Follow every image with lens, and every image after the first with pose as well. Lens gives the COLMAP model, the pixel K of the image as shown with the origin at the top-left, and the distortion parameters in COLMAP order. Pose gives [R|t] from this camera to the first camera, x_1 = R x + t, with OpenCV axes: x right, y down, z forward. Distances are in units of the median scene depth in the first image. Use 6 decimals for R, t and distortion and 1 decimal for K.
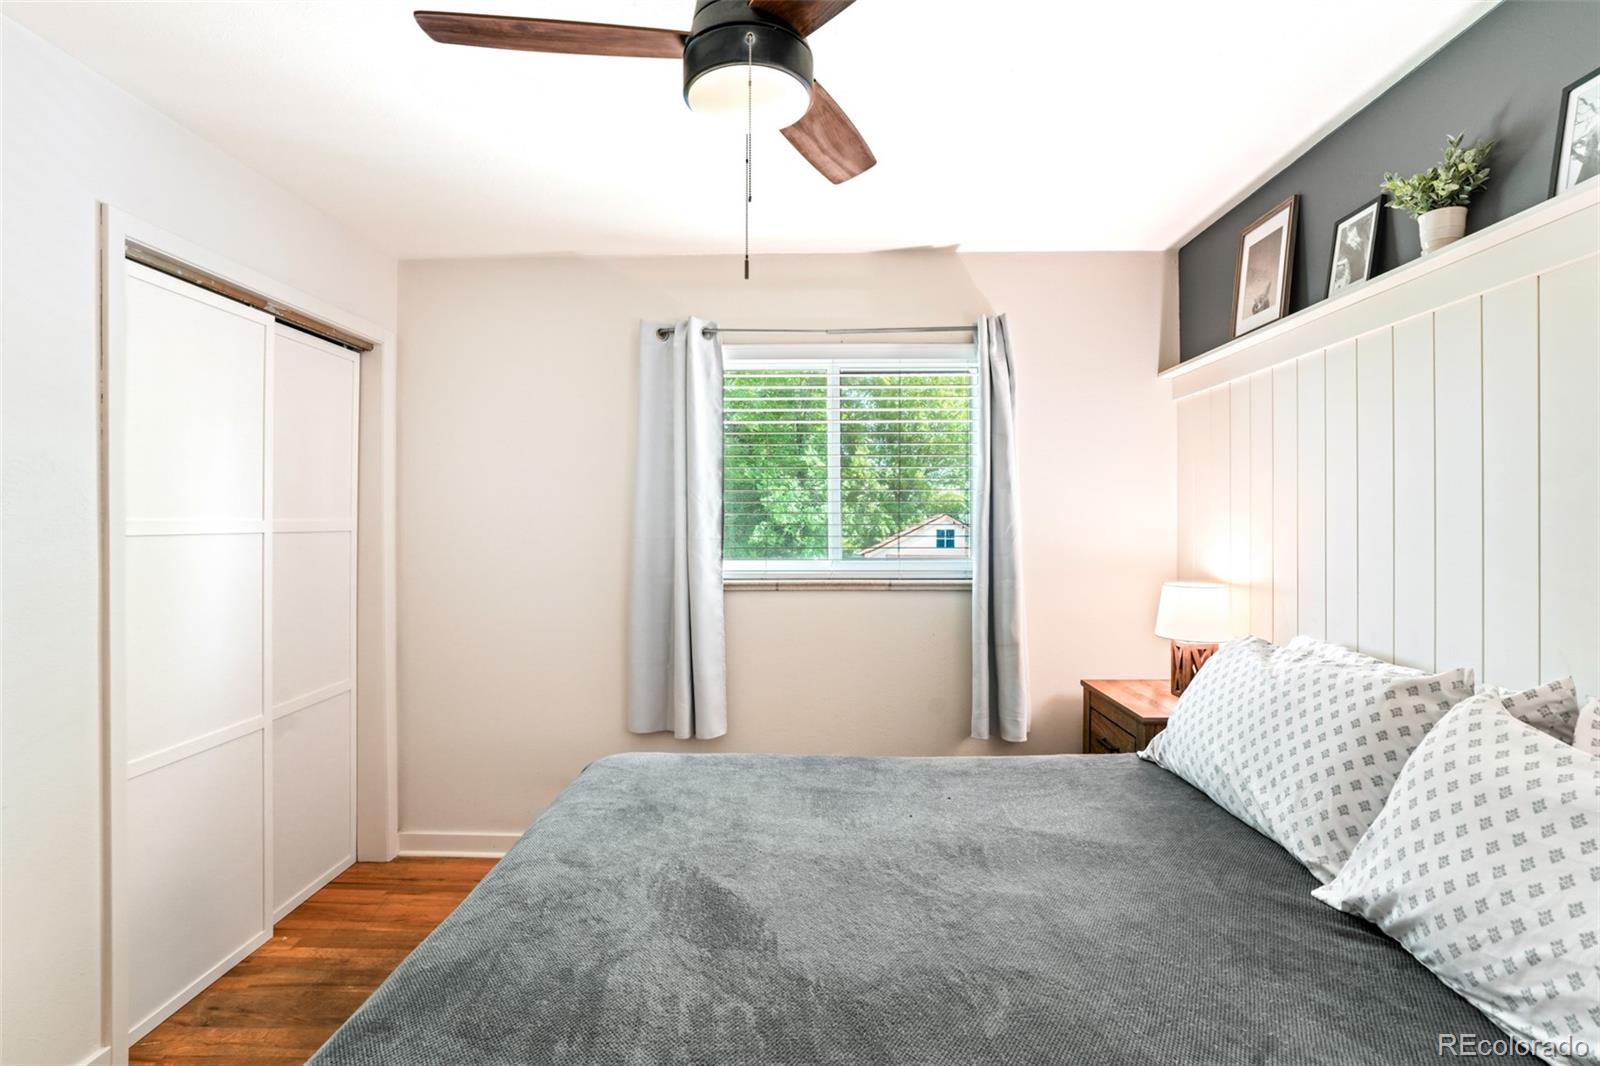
lens RADIAL K [[794.7, 0, 799.8], [0, 794.7, 529.3], [0, 0, 1]] dist [-0.061135, 0.027637]
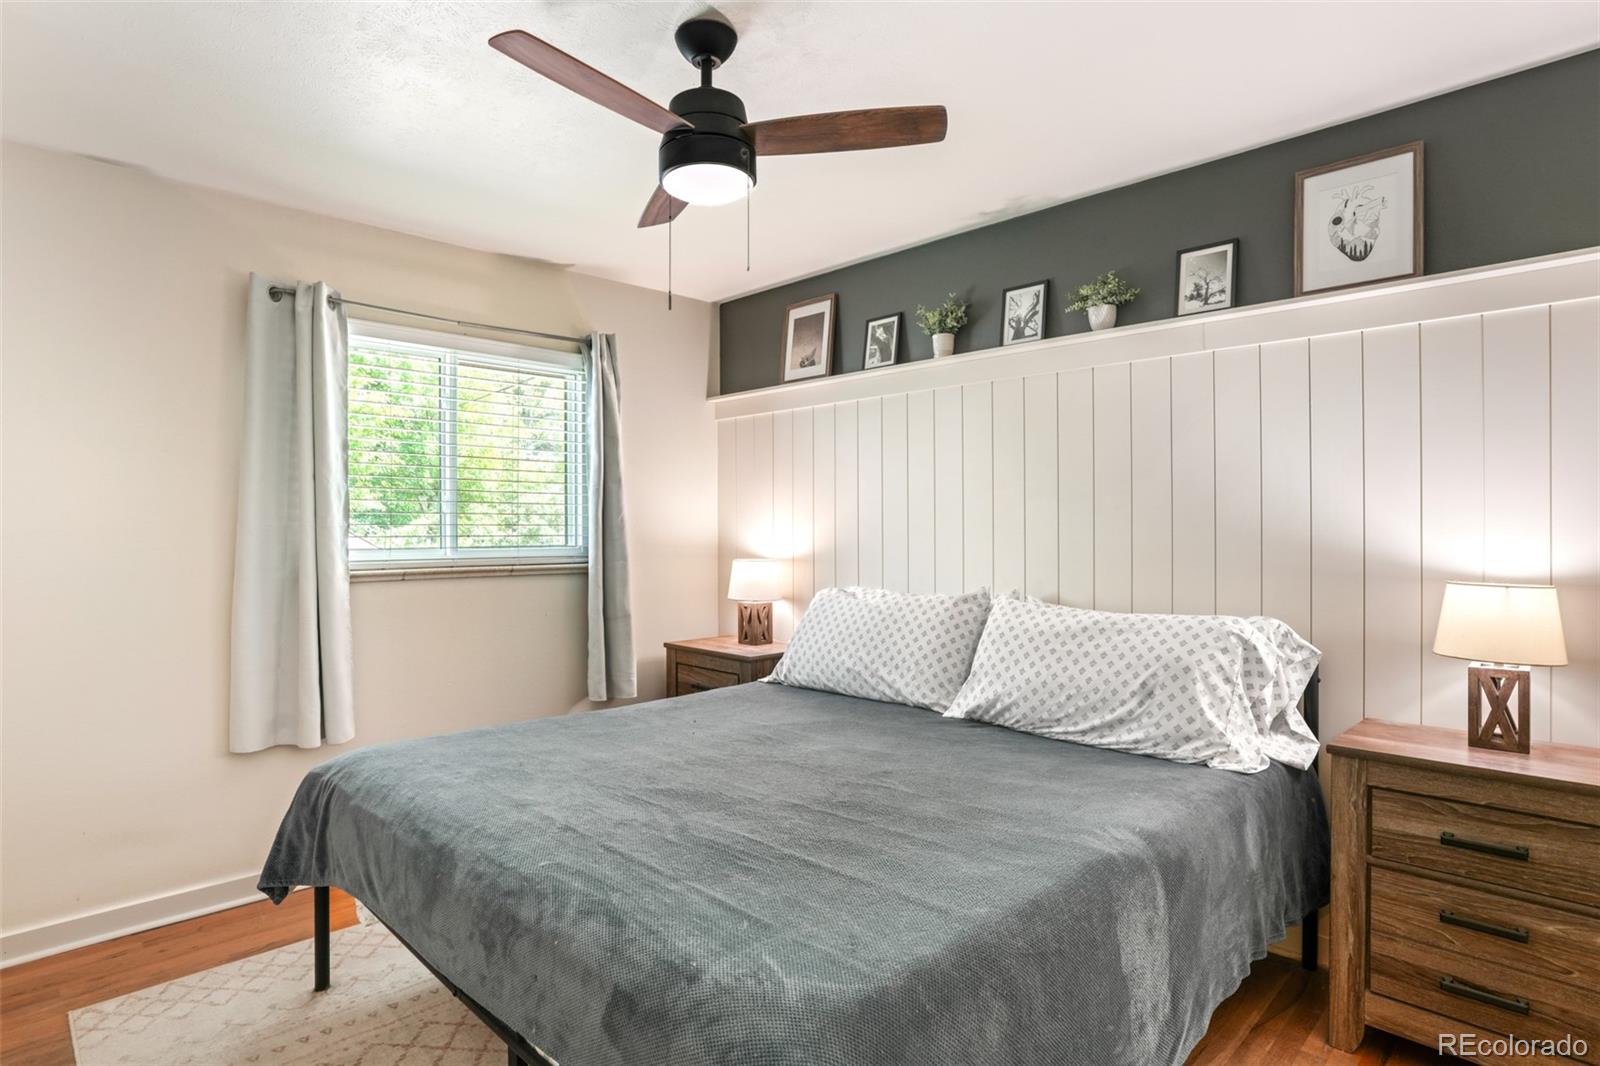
lens RADIAL K [[813.0, 0, 800.0], [0, 813.0, 533.0], [0, 0, 1]] dist [-0.059923, 0.000206]
pose [[0.698295, -0.003045, 0.715804, -0.618920], [0.003728, 0.999993, 0.000617, 0.032655], [-0.715800, 0.002238, 0.698301, -0.045579]]
